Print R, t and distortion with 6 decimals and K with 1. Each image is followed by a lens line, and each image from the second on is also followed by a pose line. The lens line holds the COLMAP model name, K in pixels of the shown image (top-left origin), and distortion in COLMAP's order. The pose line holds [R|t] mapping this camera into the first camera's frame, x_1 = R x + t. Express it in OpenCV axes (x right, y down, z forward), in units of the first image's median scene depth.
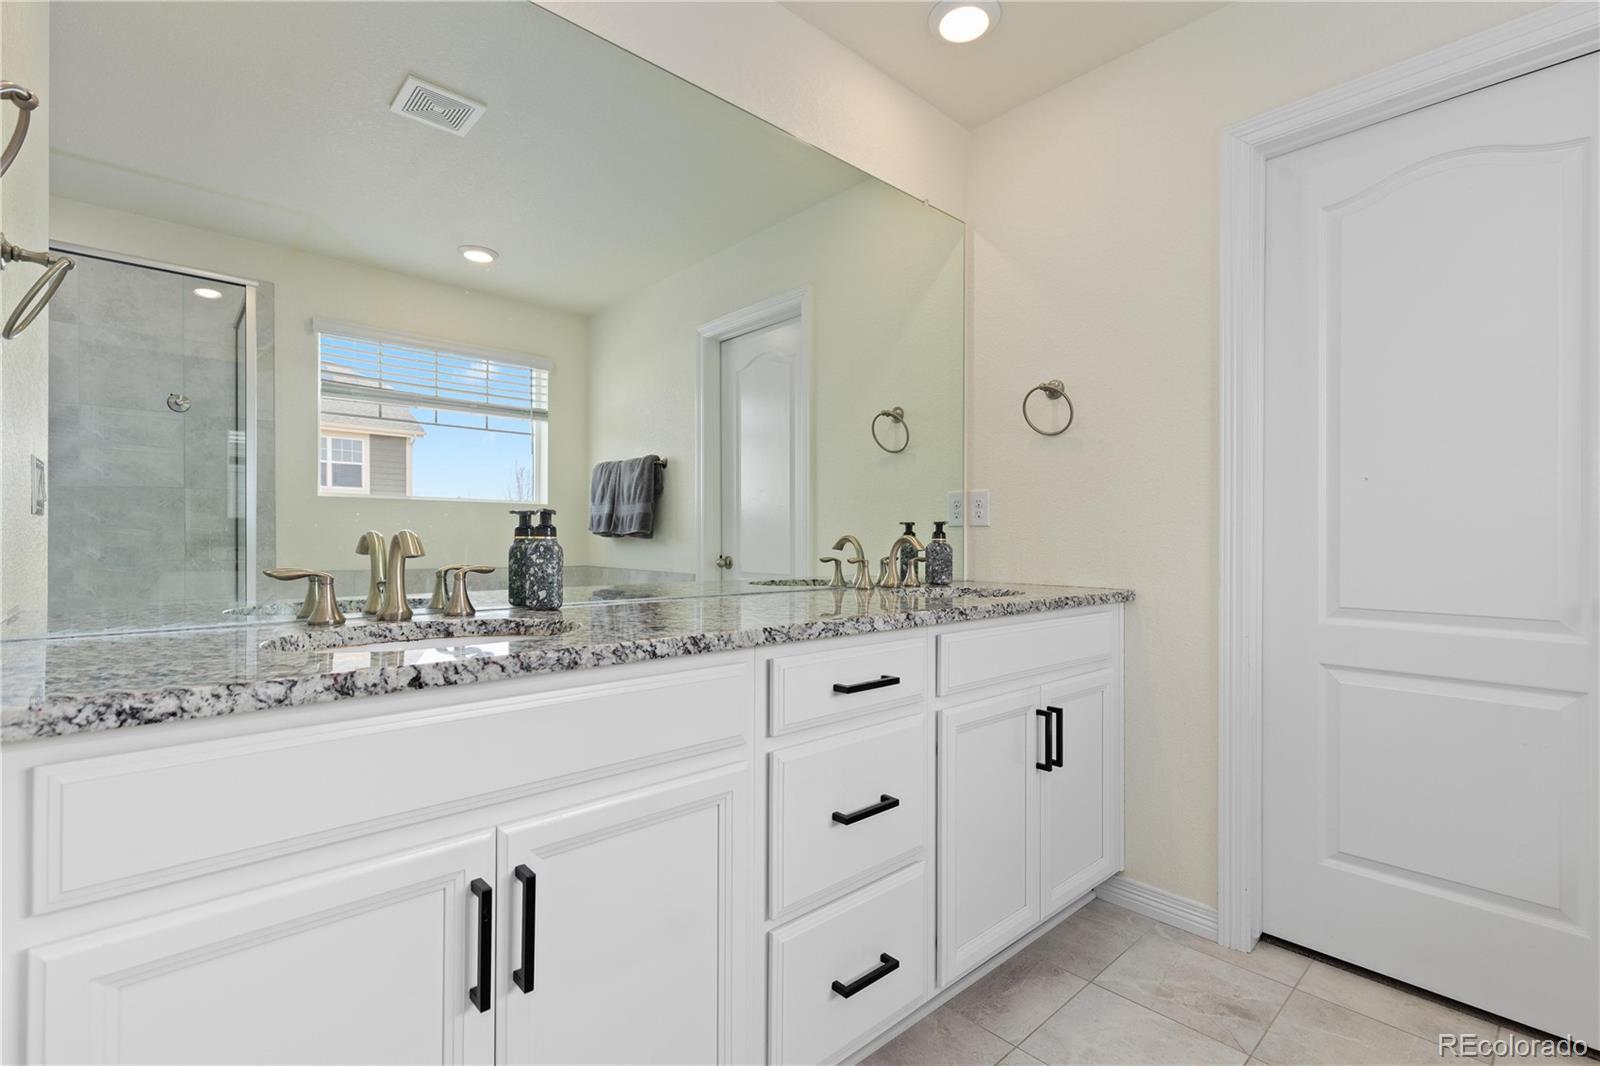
lens RADIAL K [[723.5, 0, 794.7], [0, 723.5, 533.5], [0, 0, 1]] dist [0.006504, -0.000512]
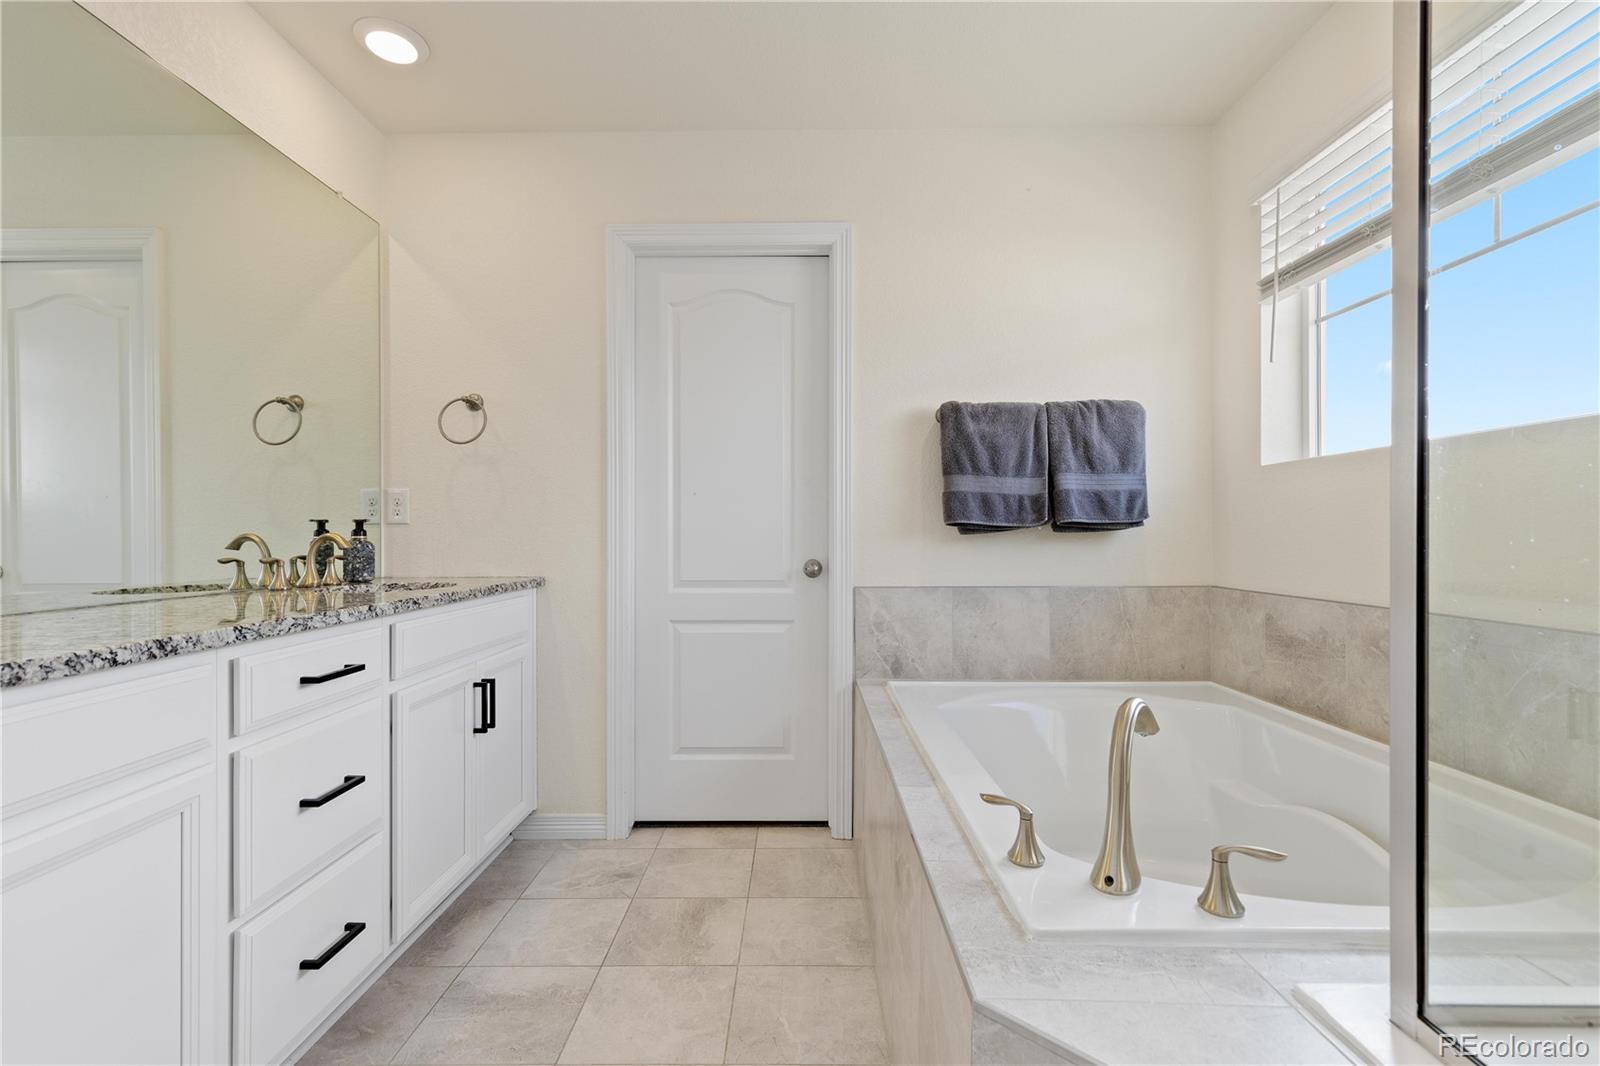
lens RADIAL K [[723.5, 0, 797.9], [0, 723.5, 528.2], [0, 0, 1]] dist [0.006504, -0.000512]
pose [[0.679473, -0.000402, 0.733700, -0.170733], [0.001723, 0.999998, -0.001048, -0.002572], [-0.733699, 0.001976, 0.679472, -0.177020]]
